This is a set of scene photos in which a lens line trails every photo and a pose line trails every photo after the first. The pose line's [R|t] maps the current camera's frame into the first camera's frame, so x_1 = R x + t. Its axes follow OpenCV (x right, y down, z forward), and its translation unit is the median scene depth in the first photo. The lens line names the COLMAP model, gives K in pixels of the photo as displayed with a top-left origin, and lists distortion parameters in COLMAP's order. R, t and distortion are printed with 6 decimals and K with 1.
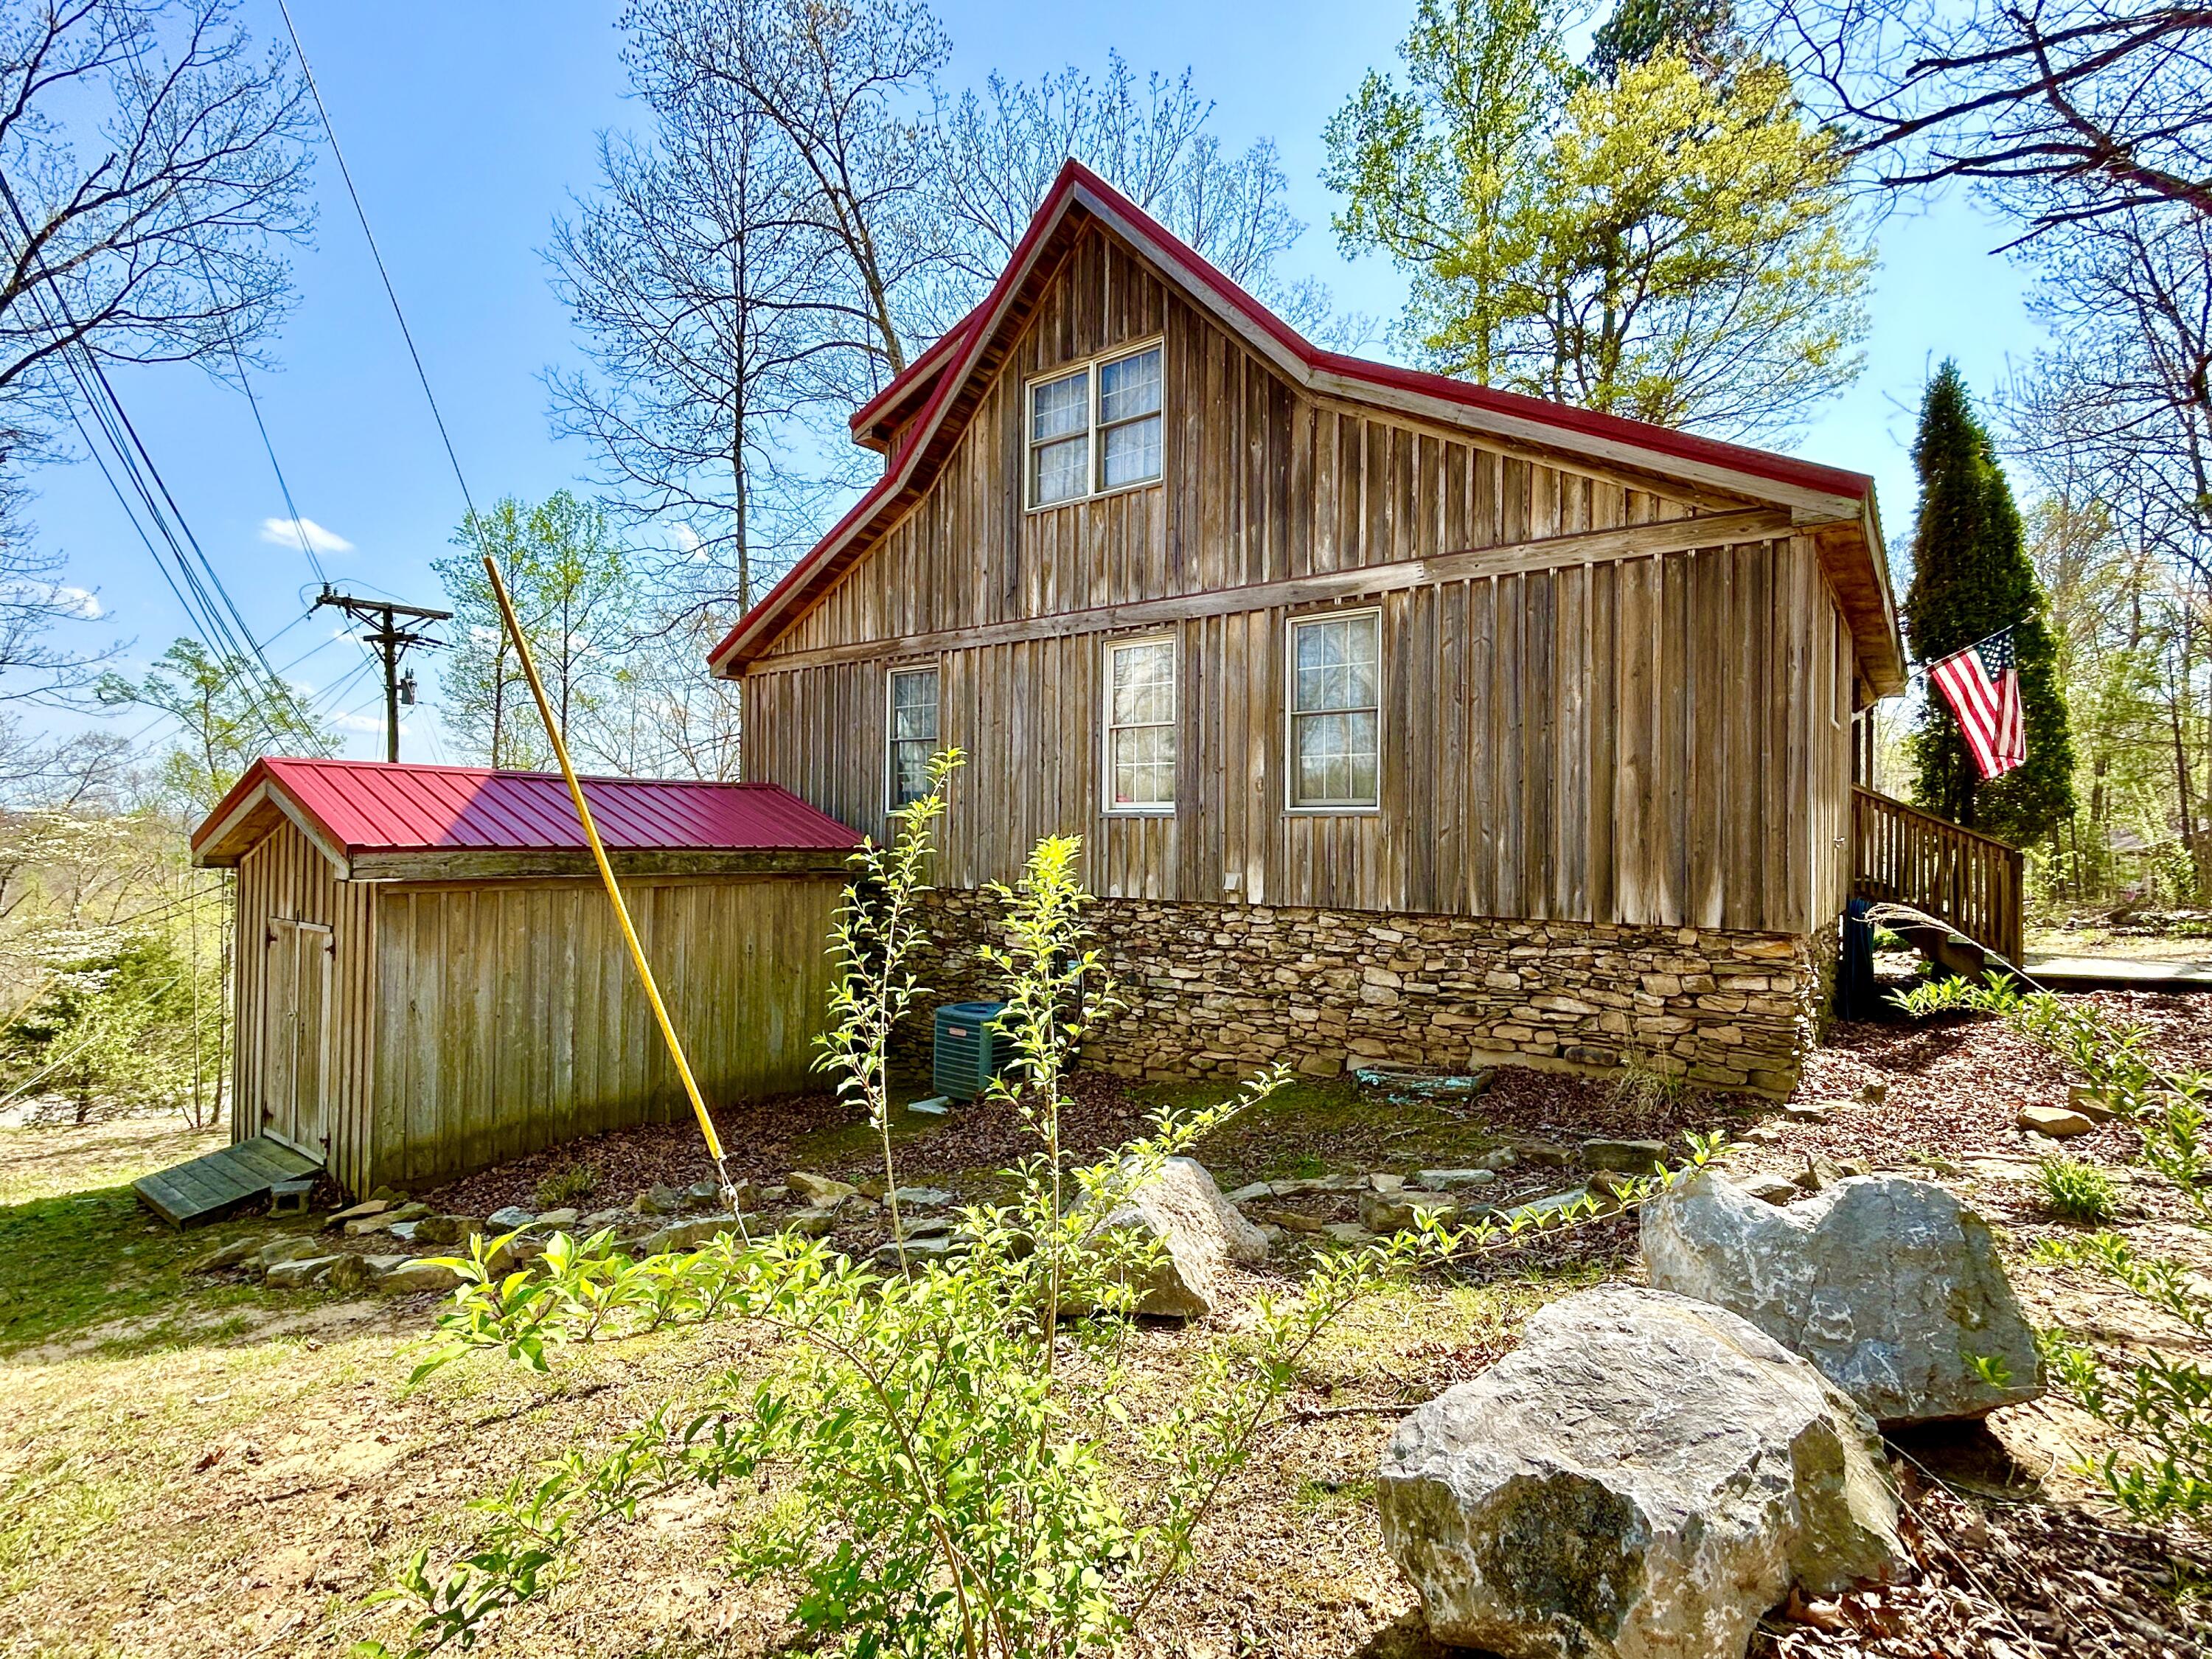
lens RADIAL K [[1081.5, 0, 1107.4], [0, 1081.5, 827.6], [0, 0, 1]] dist [-0.001106, -0.000246]
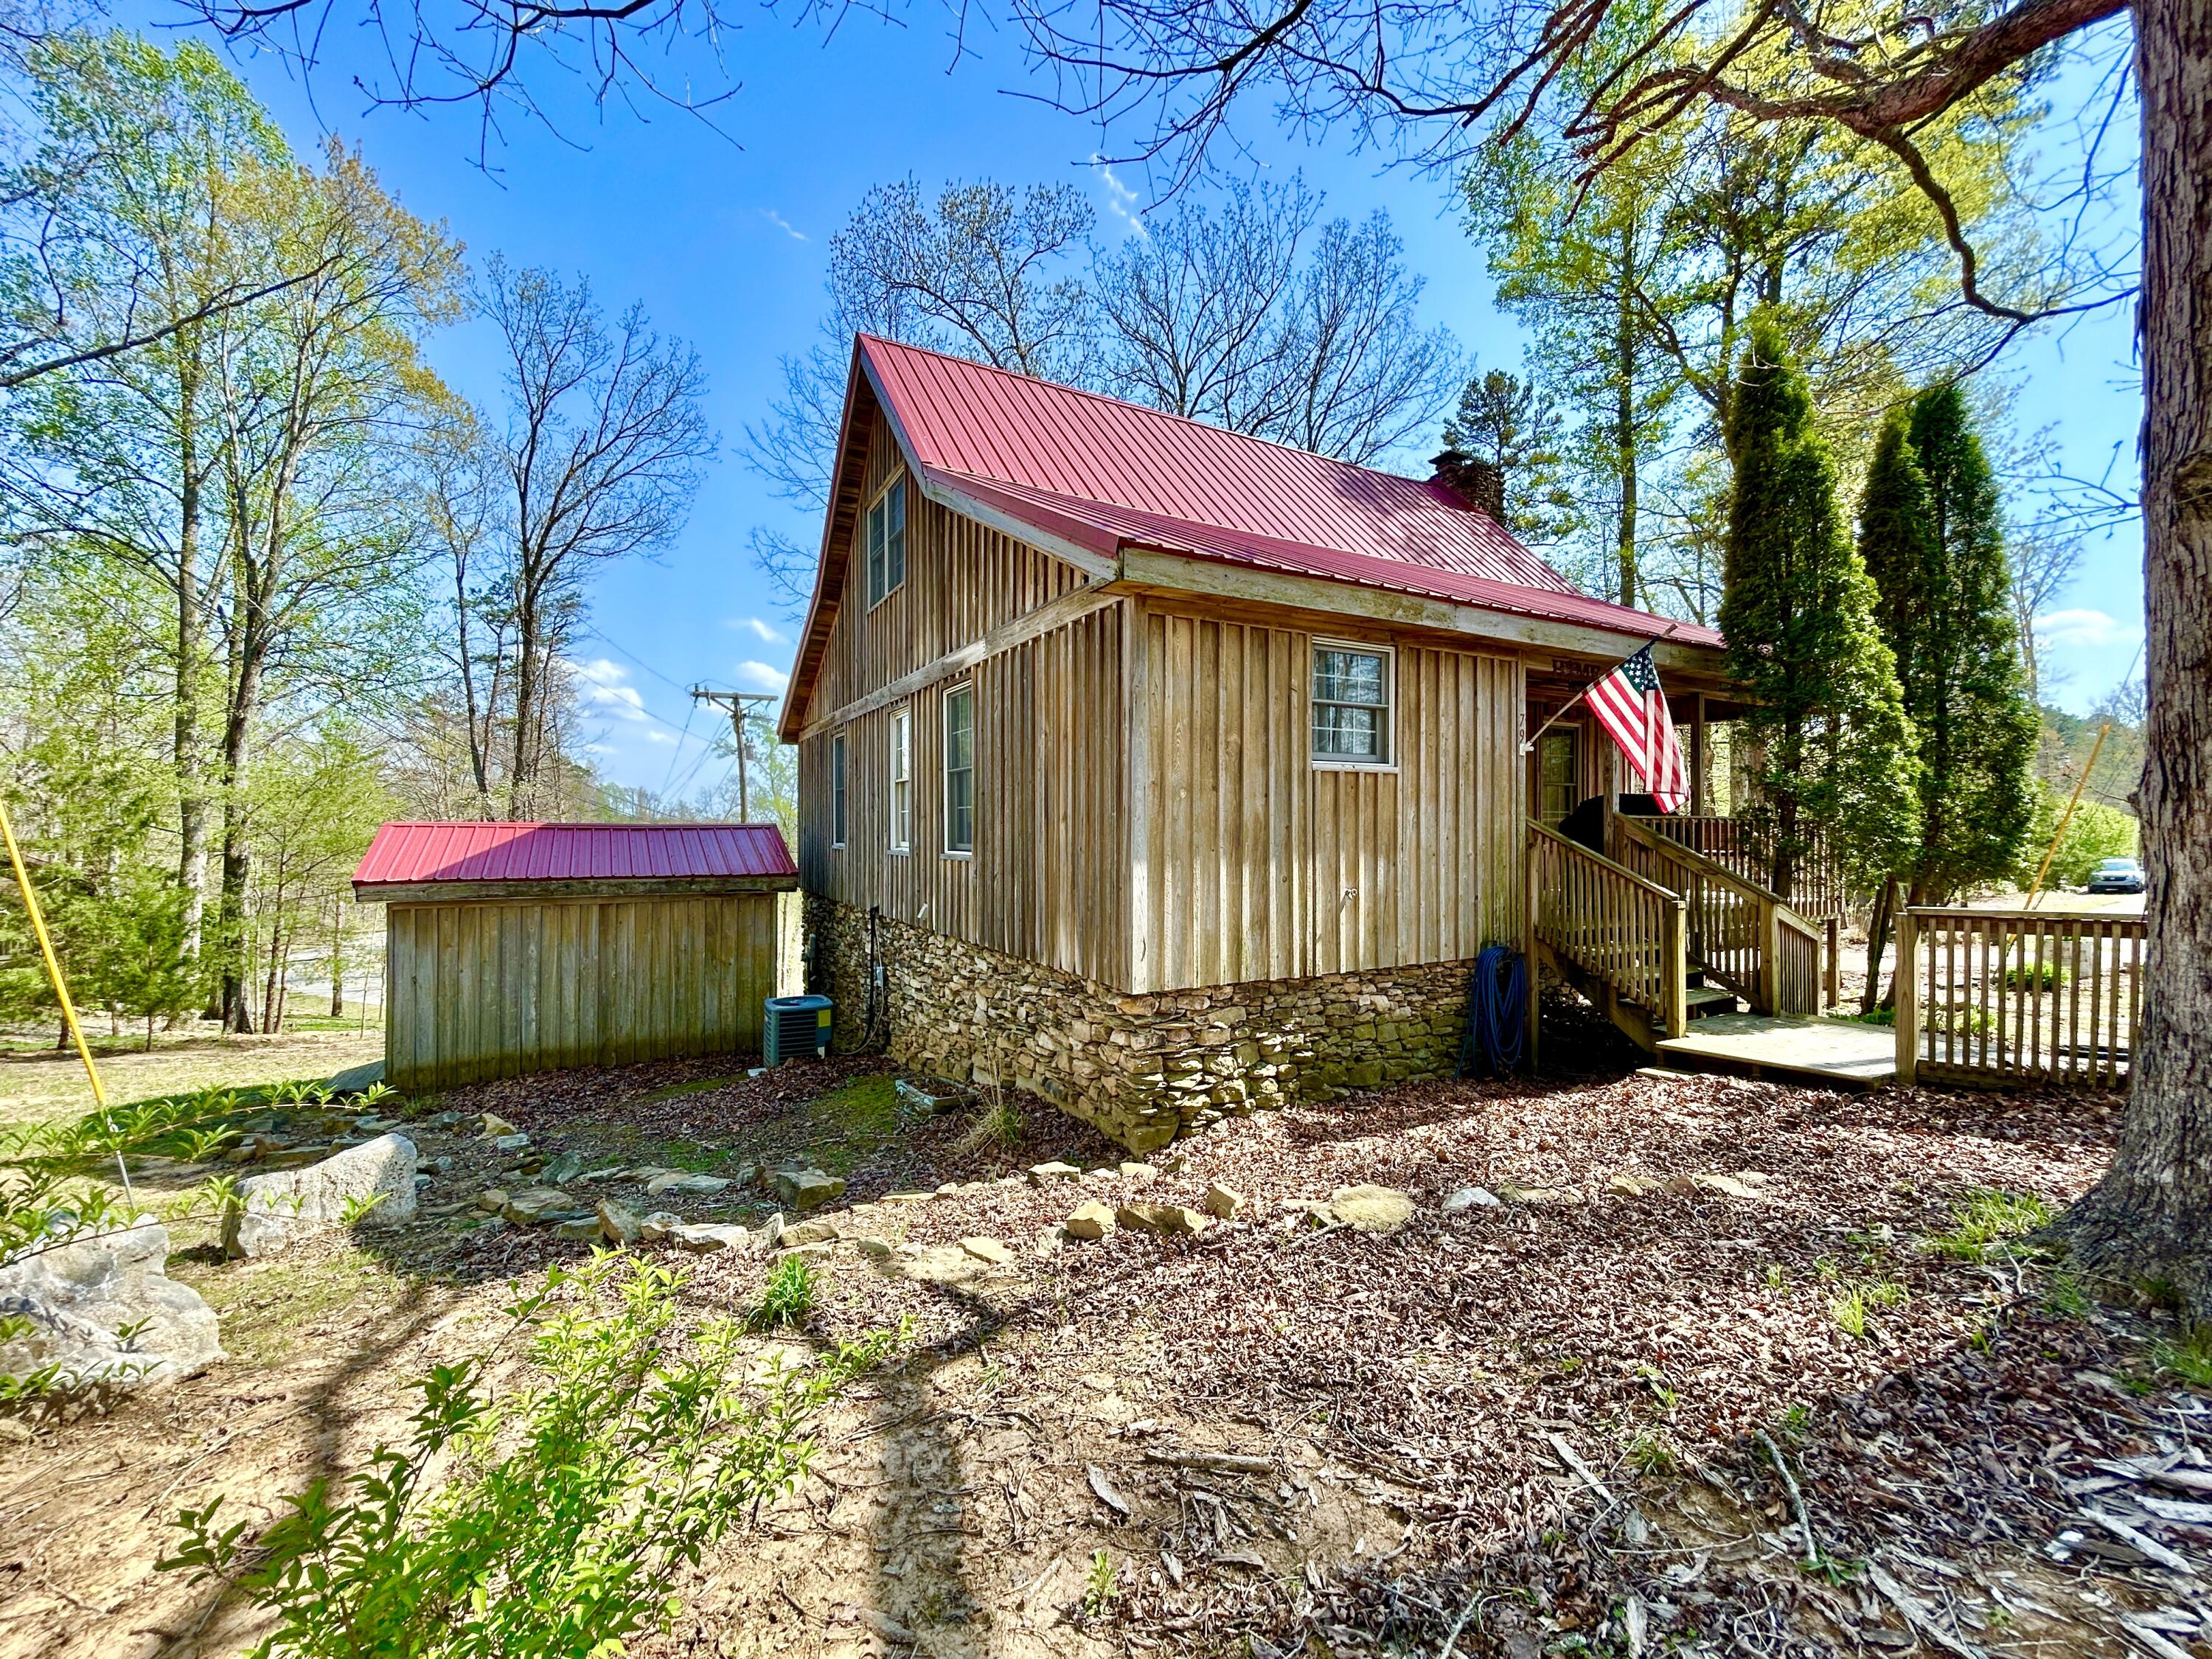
lens RADIAL K [[886.6, 0, 1105.2], [0, 886.6, 824.6], [0, 0, 1]] dist [-0.002034, -0.000088]
pose [[0.919206, -0.012538, -0.393577, 0.724102], [0.013325, 0.999911, -0.000735, -0.044509], [0.393551, -0.004568, 0.919291, 0.179244]]
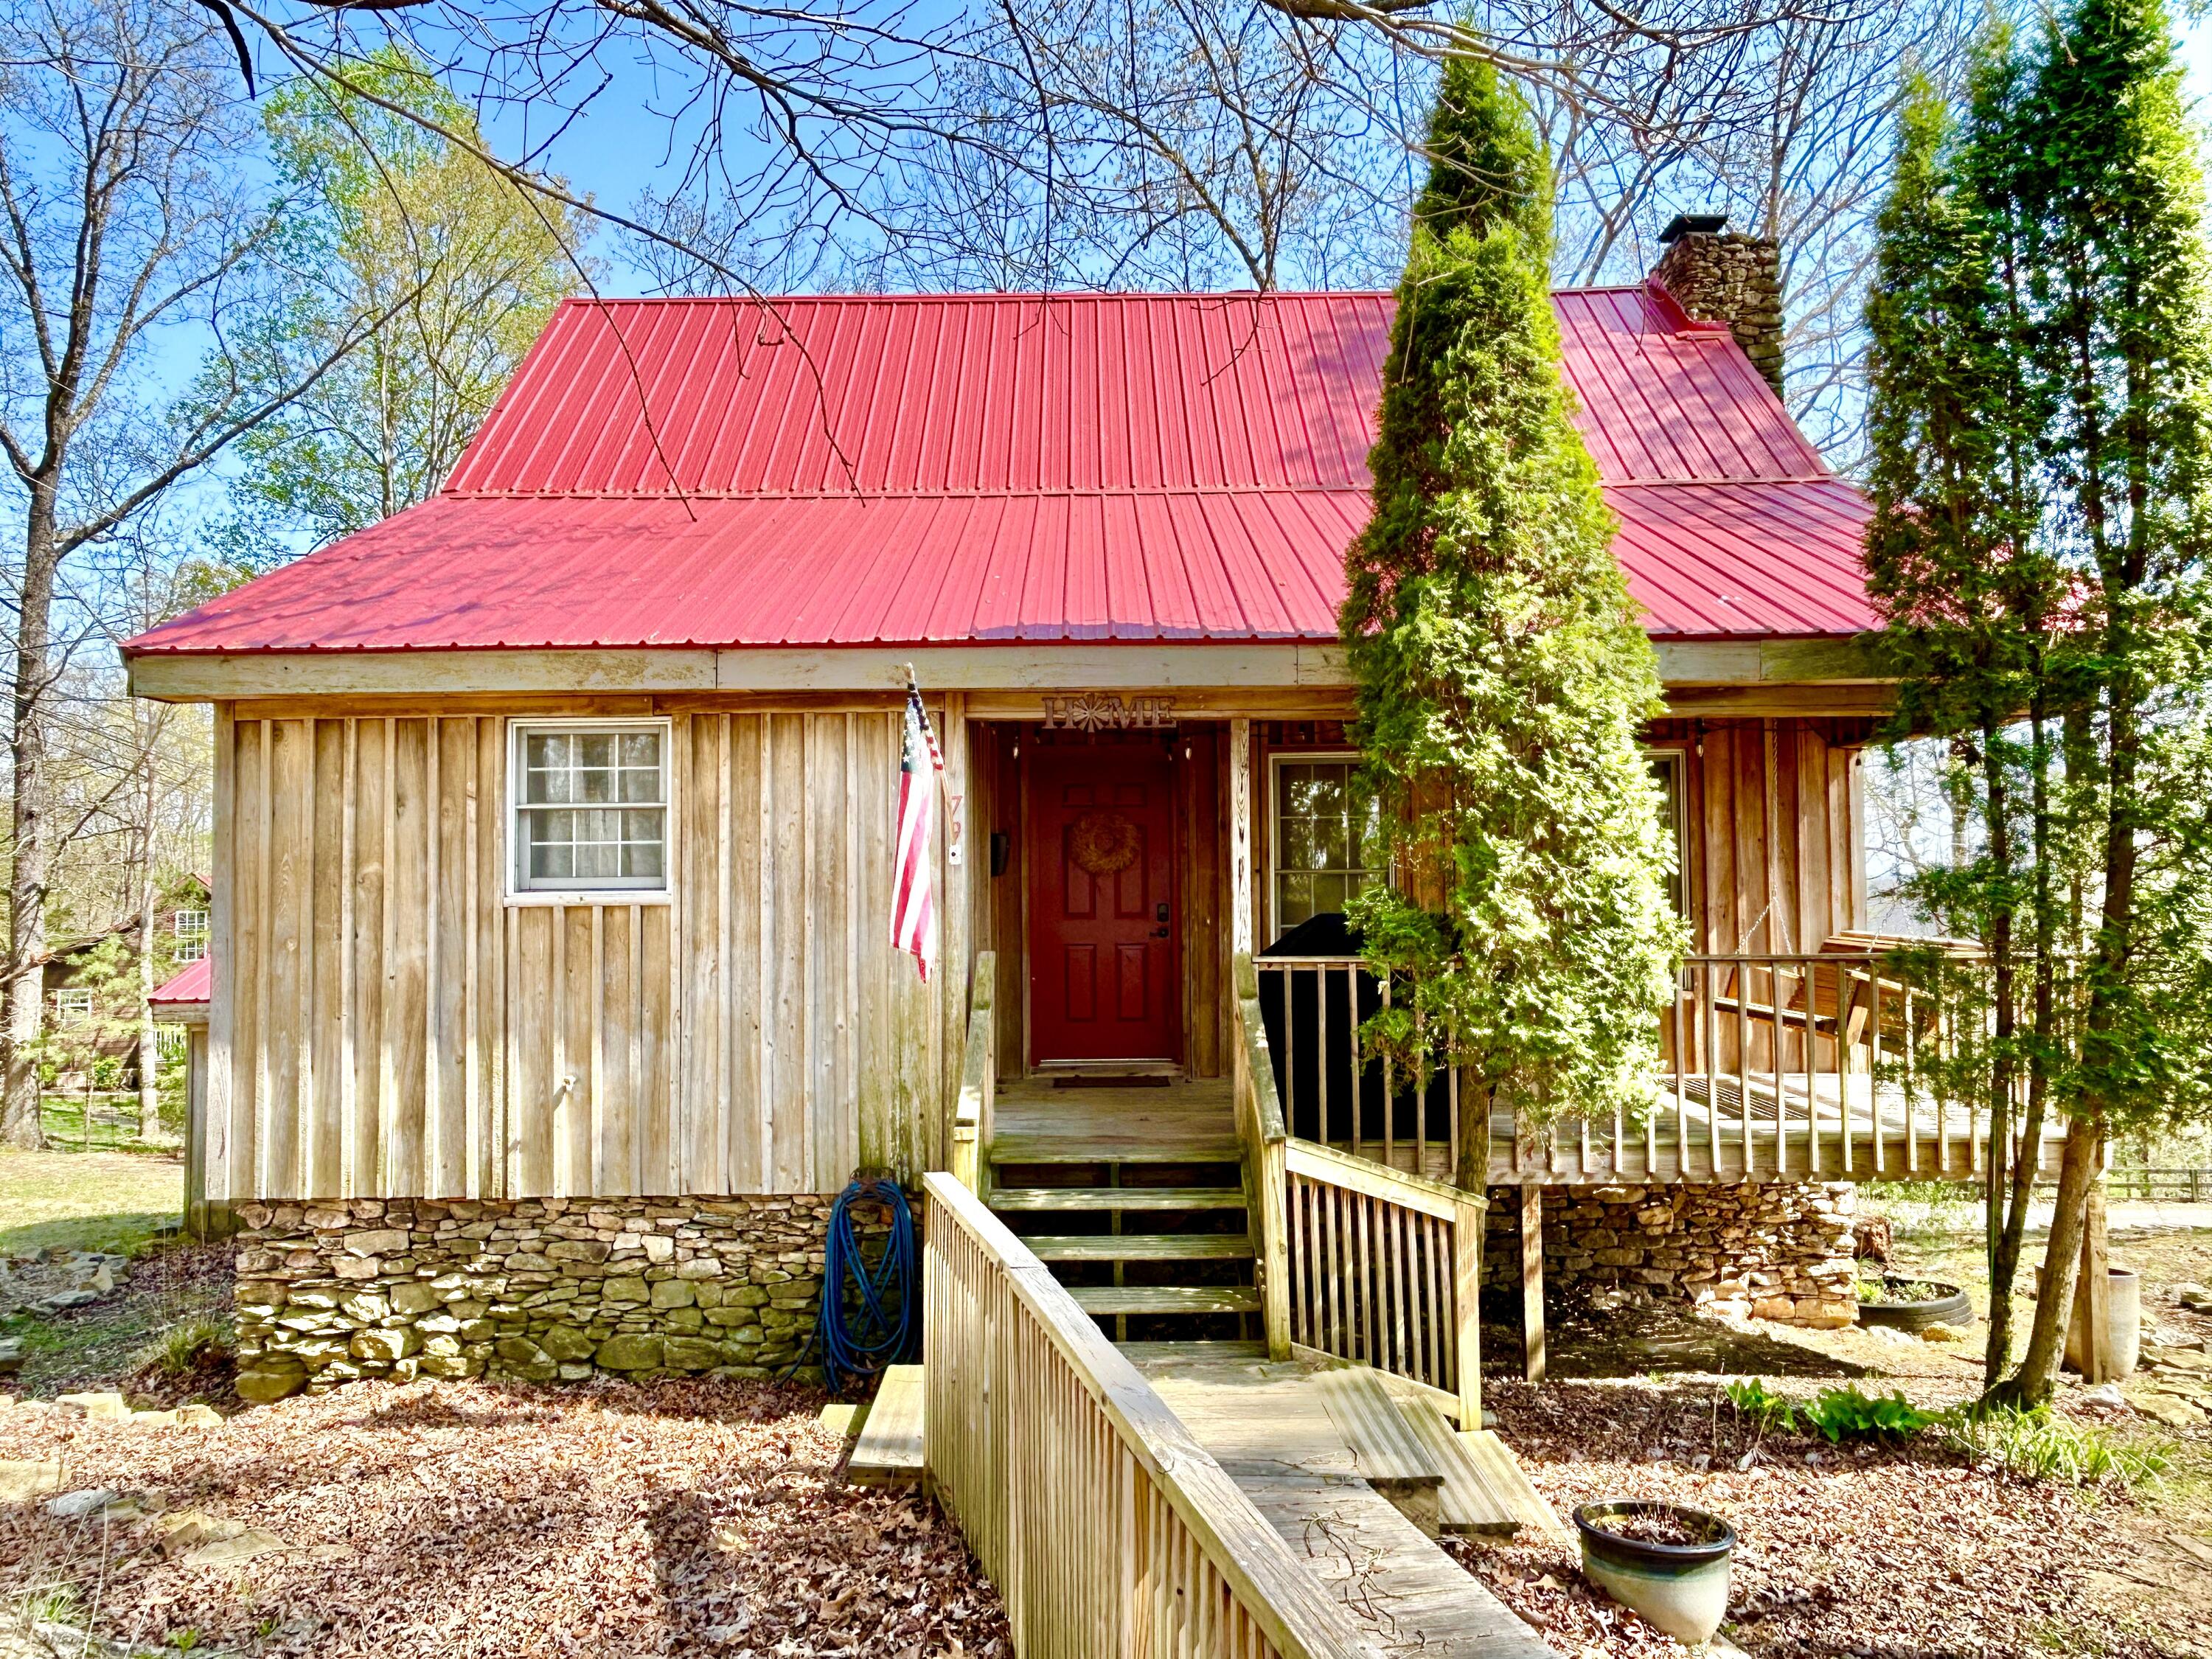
lens RADIAL K [[1475.7, 0, 1106.7], [0, 1475.7, 827.4], [0, 0, 1]] dist [-0.003898, -0.005908]
pose [[0.618547, -0.048175, -0.784270, 1.394390], [0.021895, 0.998788, -0.044084, -0.082544], [0.785443, 0.010096, 0.618852, 0.598005]]
